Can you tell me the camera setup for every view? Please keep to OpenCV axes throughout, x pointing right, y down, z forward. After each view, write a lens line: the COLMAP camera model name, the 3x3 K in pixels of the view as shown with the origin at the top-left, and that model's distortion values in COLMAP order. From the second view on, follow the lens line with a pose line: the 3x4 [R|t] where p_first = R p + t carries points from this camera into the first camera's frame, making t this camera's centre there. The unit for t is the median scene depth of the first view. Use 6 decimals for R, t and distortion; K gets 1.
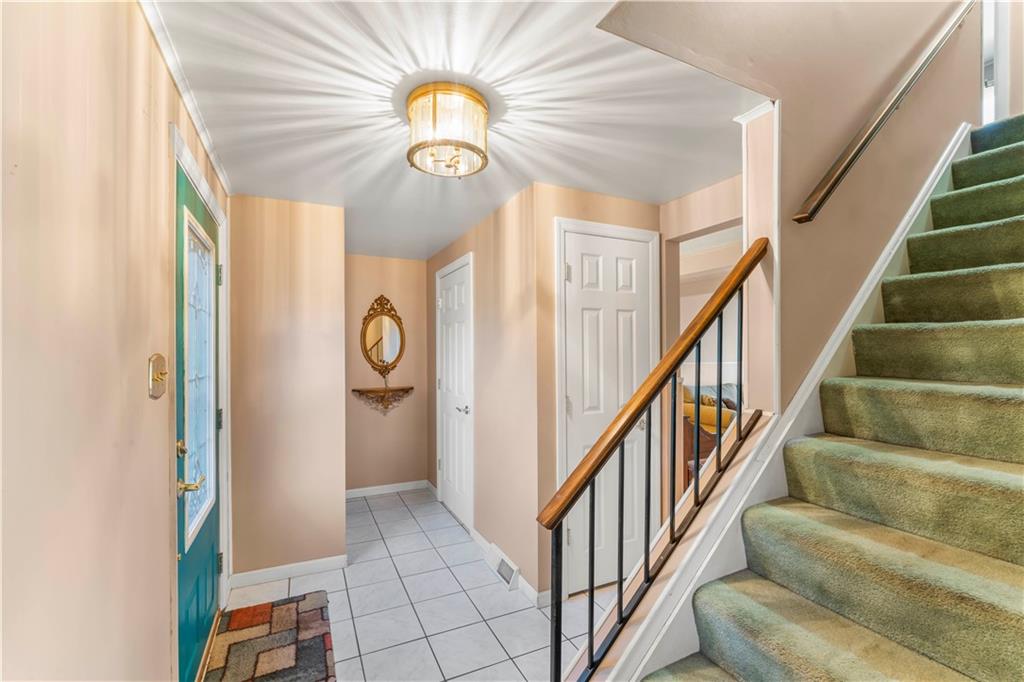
lens RADIAL K [[427.0, 0, 506.6], [0, 427.0, 351.5], [0, 0, 1]] dist [-0.000410, -0.000124]
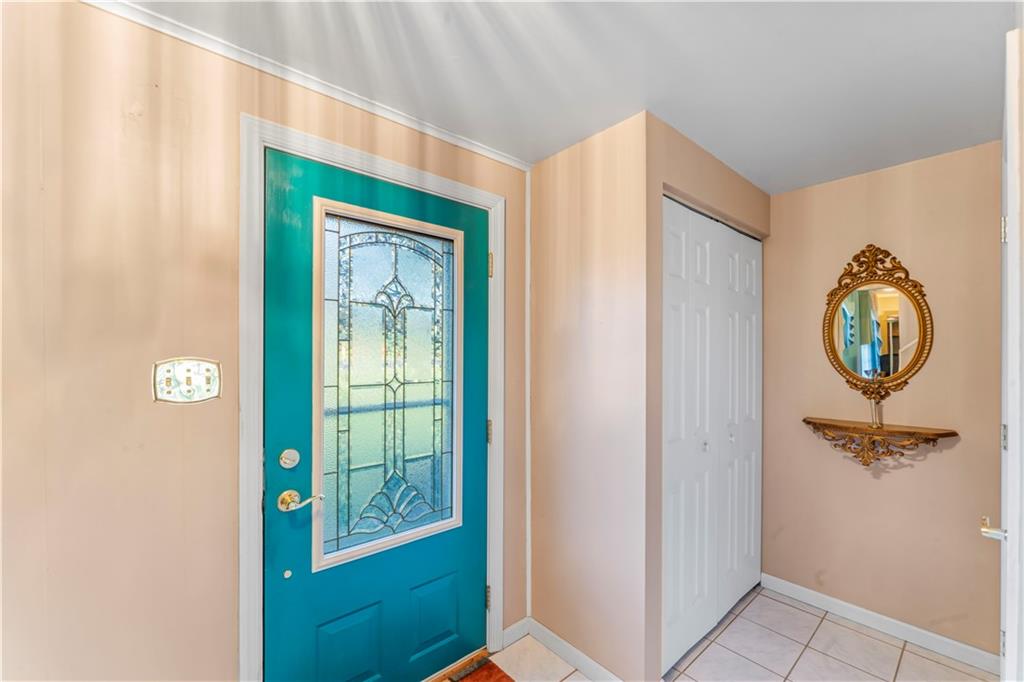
lens RADIAL K [[427.0, 0, 506.6], [0, 427.0, 351.5], [0, 0, 1]] dist [-0.000410, -0.000124]
pose [[0.260556, 0.001671, -0.965457, 0.095906], [-0.003406, 0.999994, 0.000811, -0.000889], [0.965453, 0.003077, 0.260561, 0.438485]]
